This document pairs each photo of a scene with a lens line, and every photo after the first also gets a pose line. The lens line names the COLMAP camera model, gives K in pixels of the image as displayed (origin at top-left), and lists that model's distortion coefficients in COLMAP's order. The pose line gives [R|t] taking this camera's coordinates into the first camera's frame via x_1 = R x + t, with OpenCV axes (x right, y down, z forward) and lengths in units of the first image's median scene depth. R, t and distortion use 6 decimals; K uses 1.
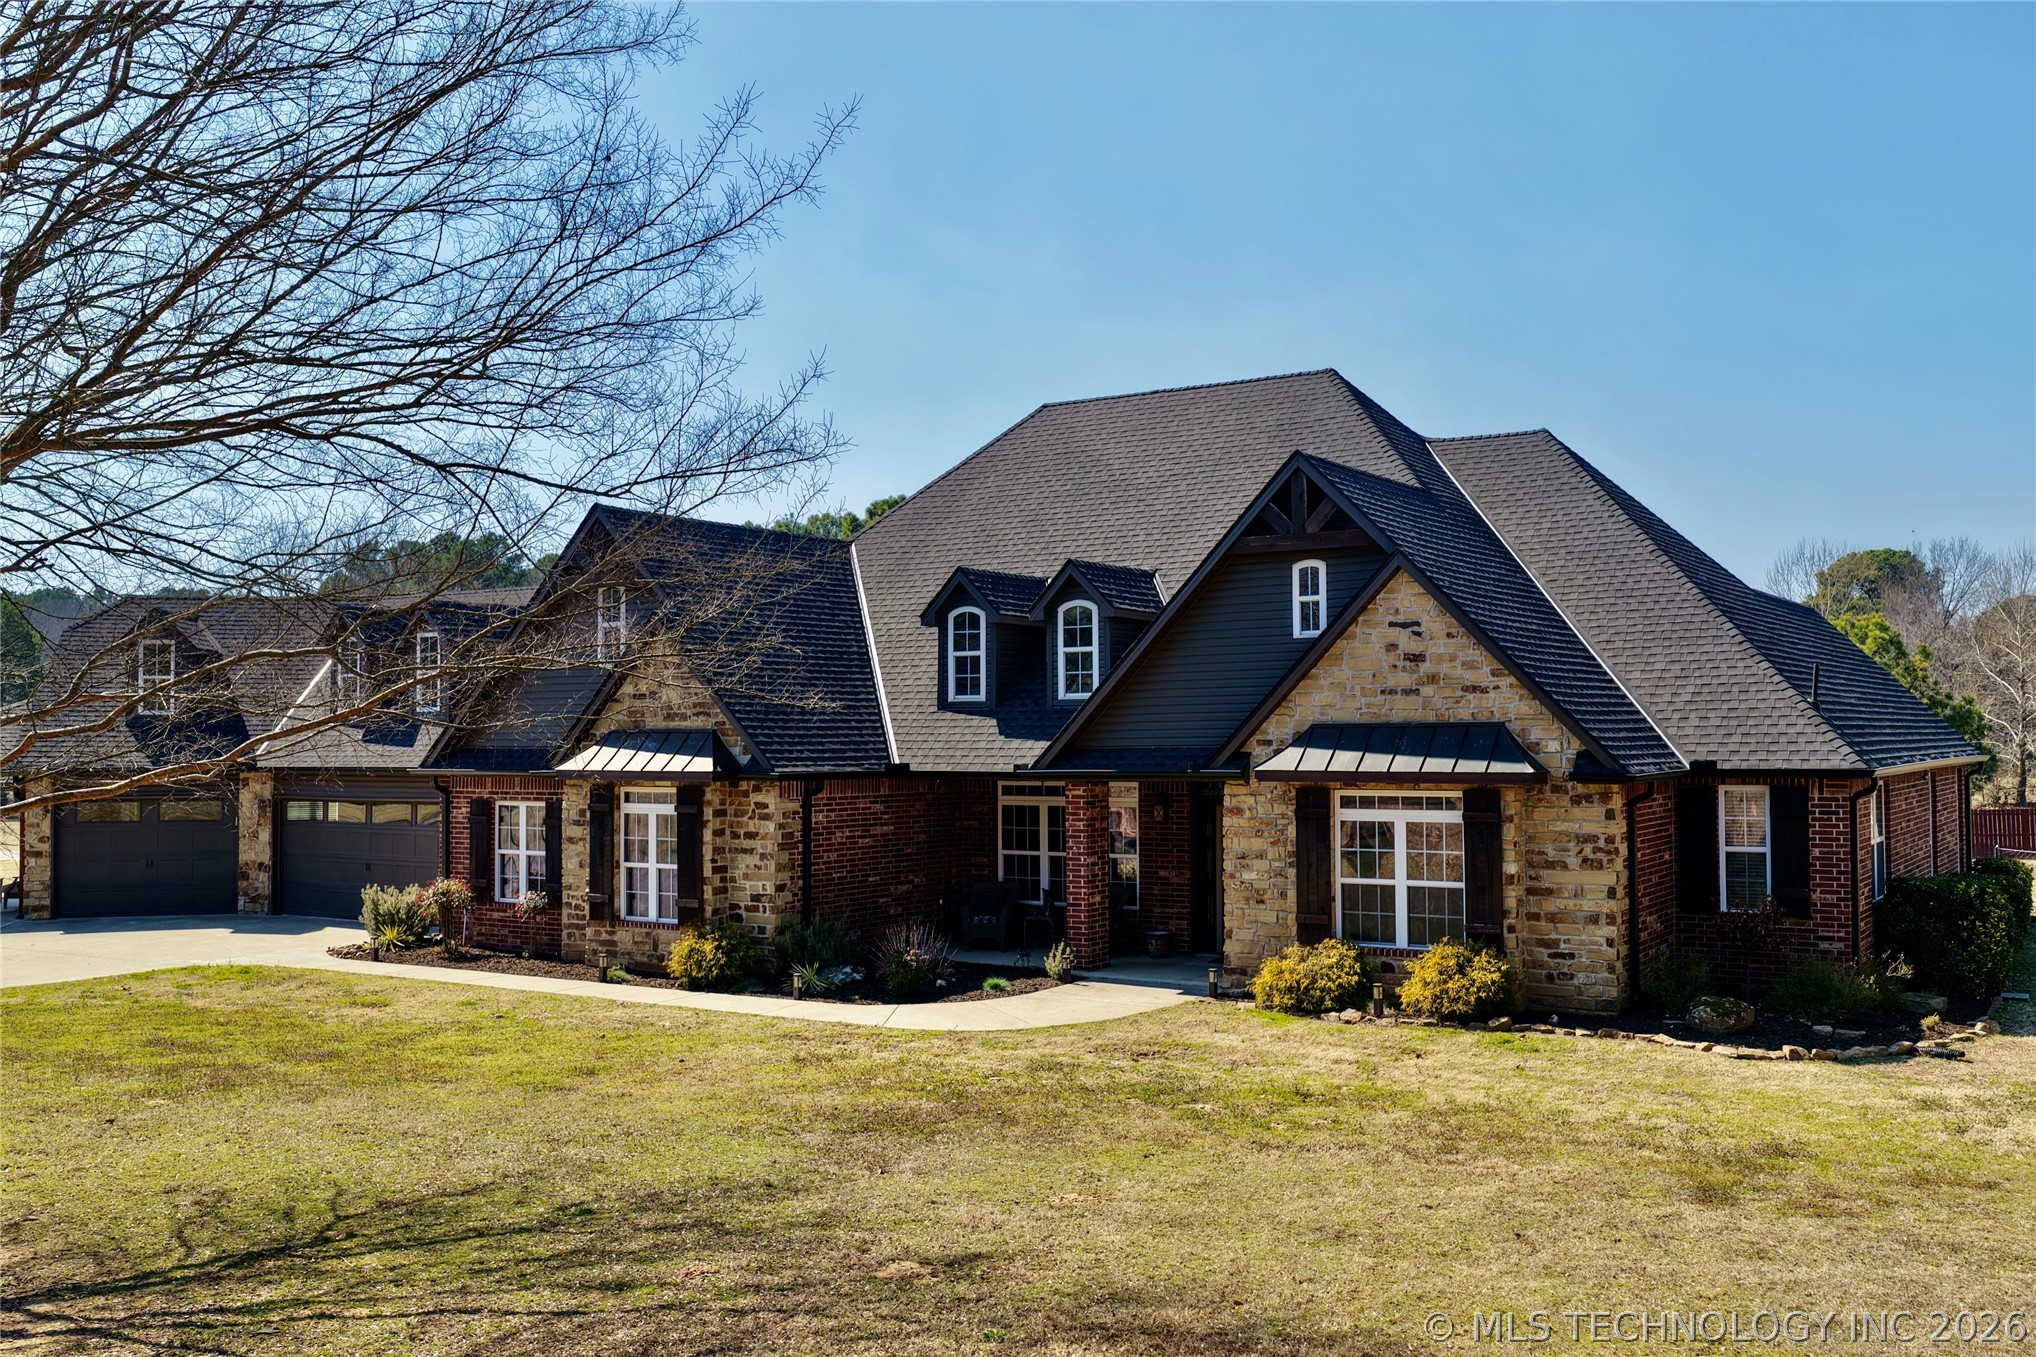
lens RADIAL K [[1822.1, 0, 1021.1], [0, 1822.1, 676.3], [0, 0, 1]] dist [-0.006196, 0.022812]
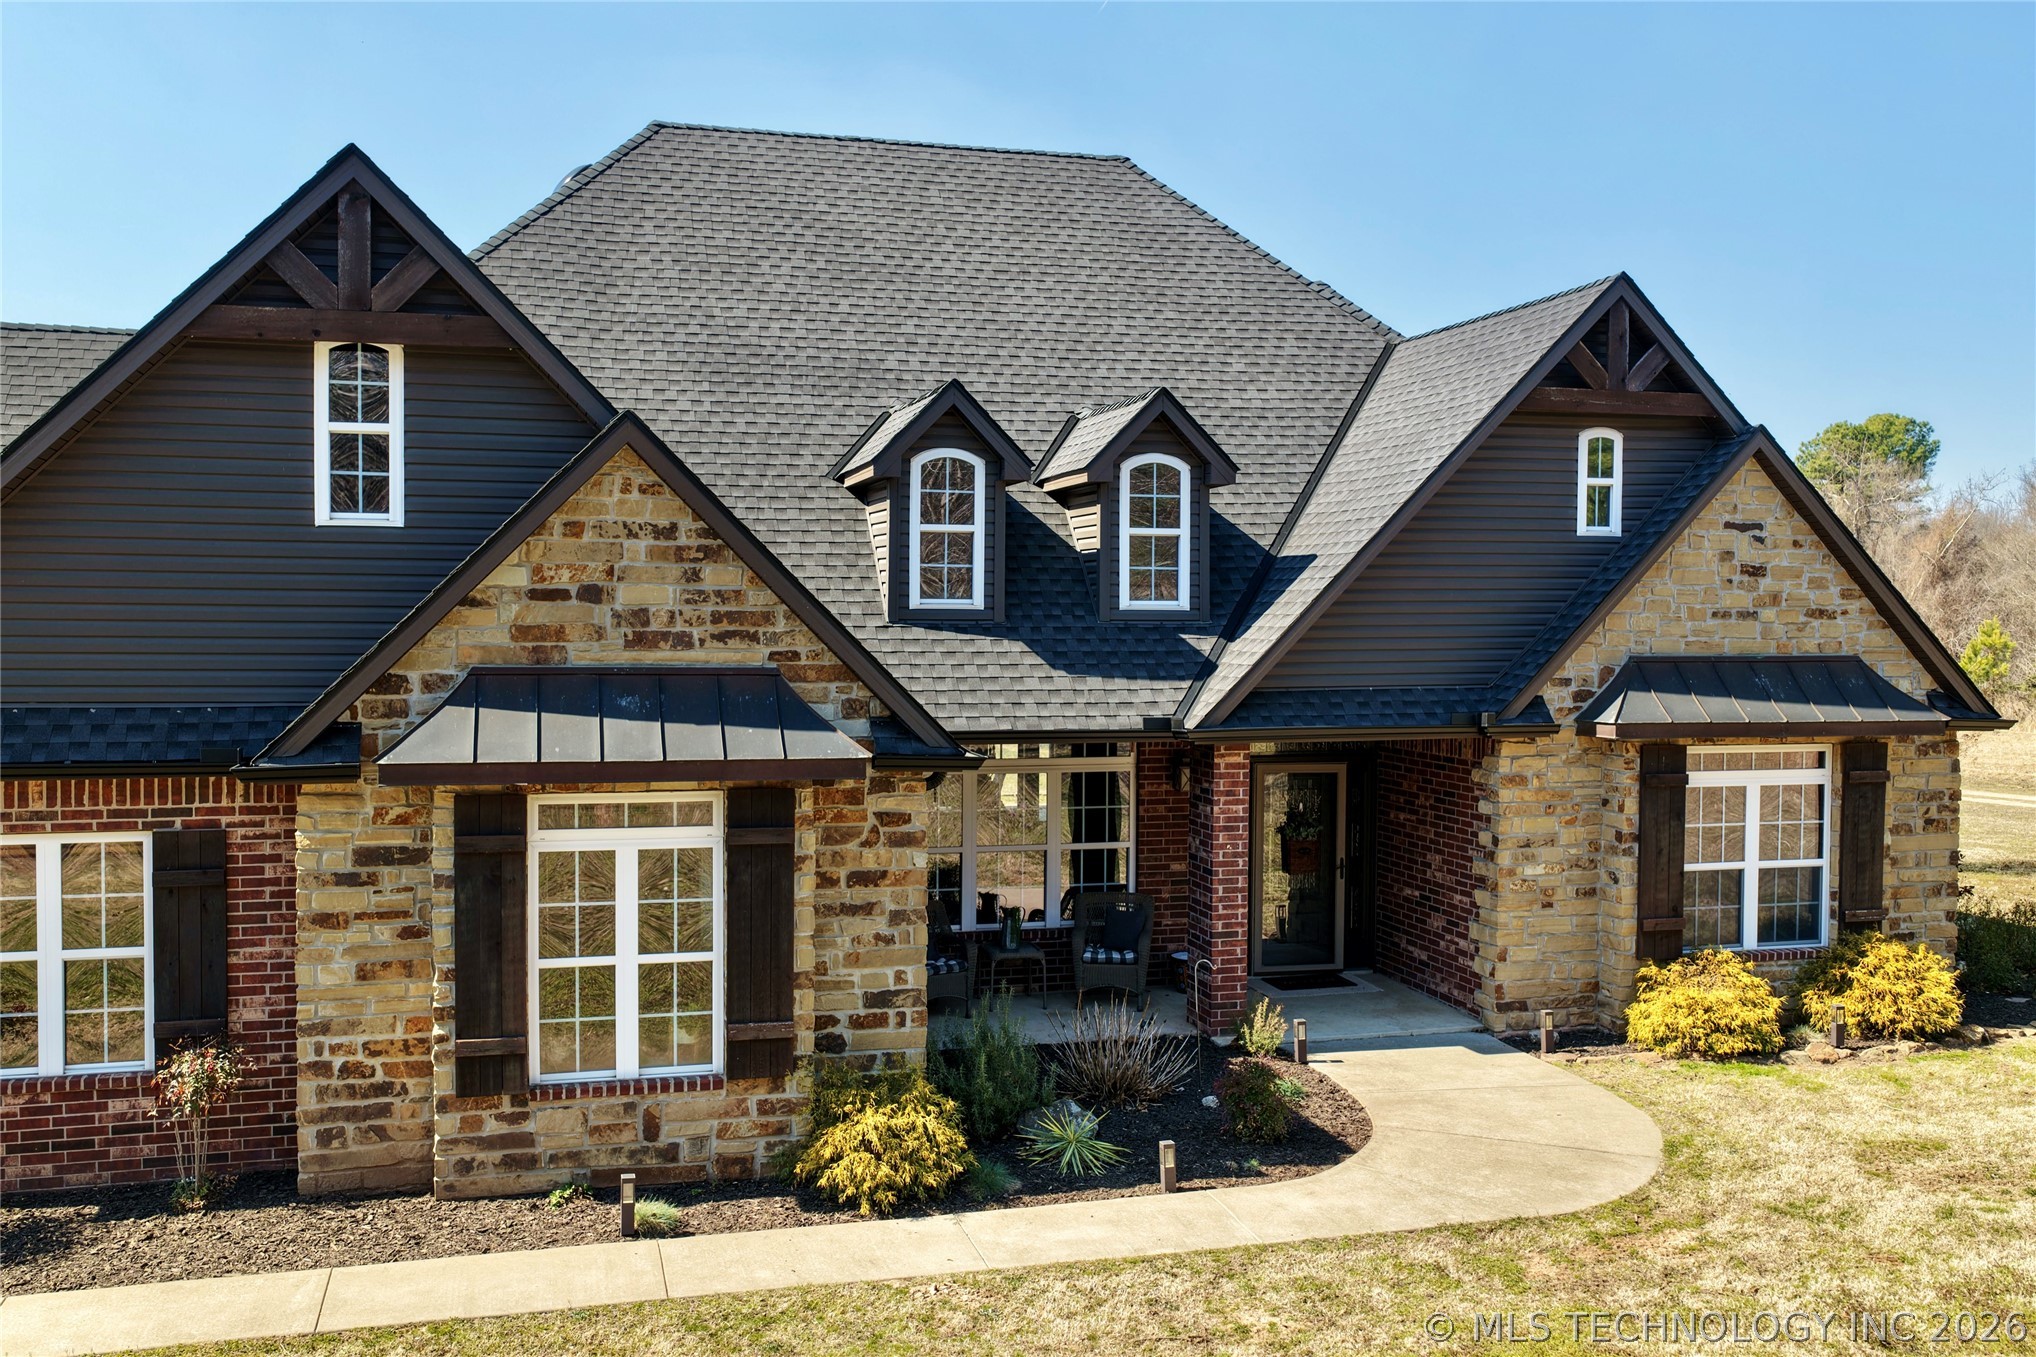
lens RADIAL K [[1822.1, 0, 1021.1], [0, 1822.1, 676.3], [0, 0, 1]] dist [-0.006196, 0.022812]
pose [[0.664308, -0.017722, 0.747249, -0.497234], [-0.034522, 0.997925, 0.054358, 0.002683], [-0.746661, -0.061907, 0.662317, 0.638931]]
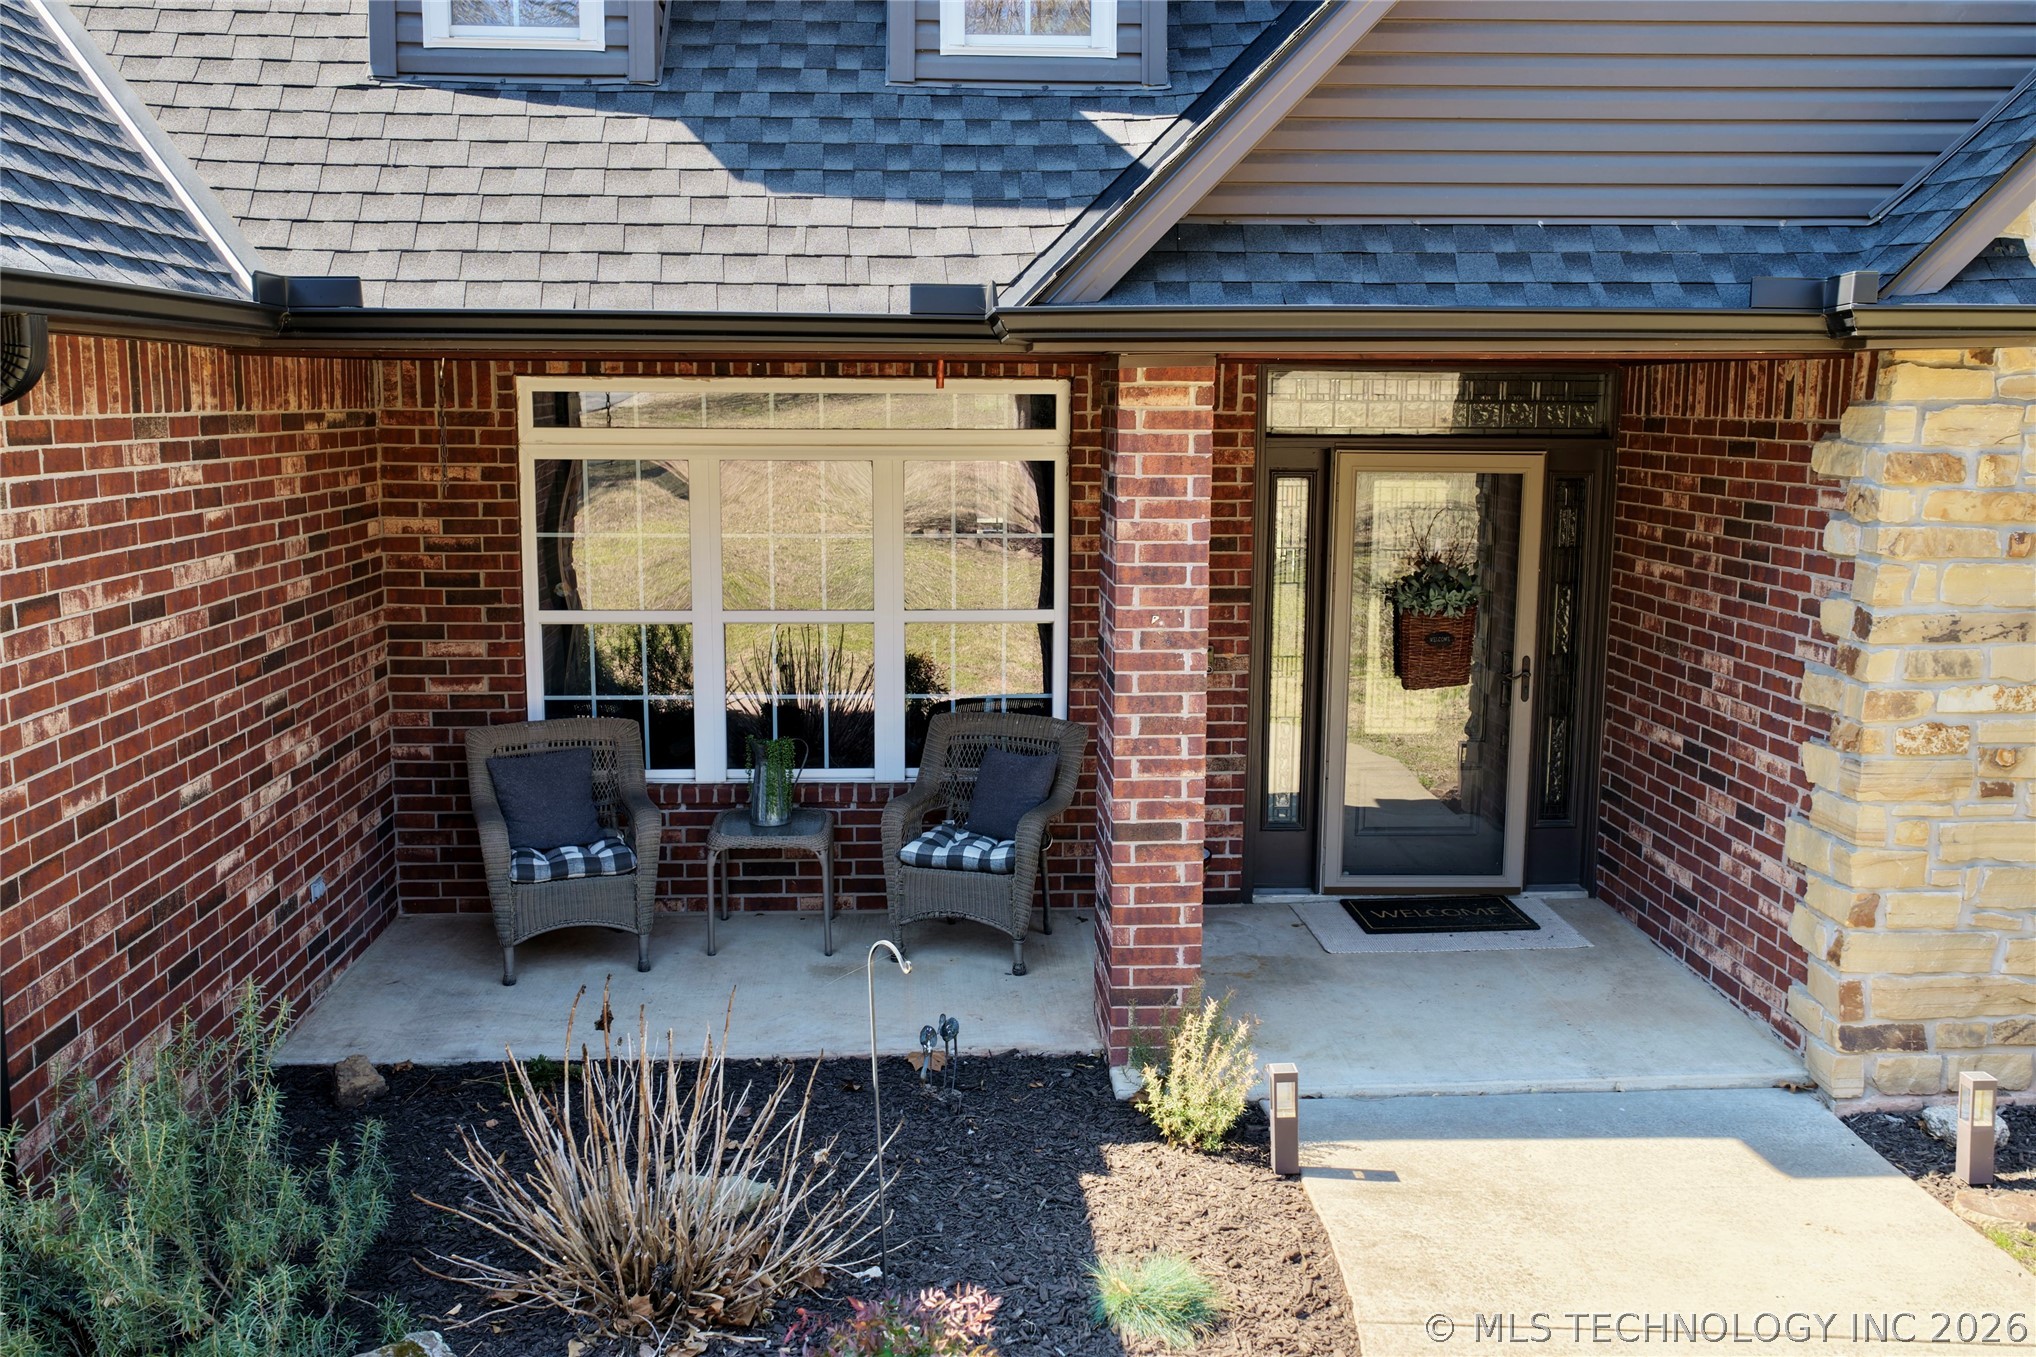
lens RADIAL K [[1822.1, 0, 1021.1], [0, 1822.1, 676.3], [0, 0, 1]] dist [-0.006196, 0.022812]
pose [[0.804954, -0.080767, 0.587814, -0.140178], [-0.029595, 0.983993, 0.175732, 0.057587], [-0.592598, -0.158852, 0.789679, 0.809385]]
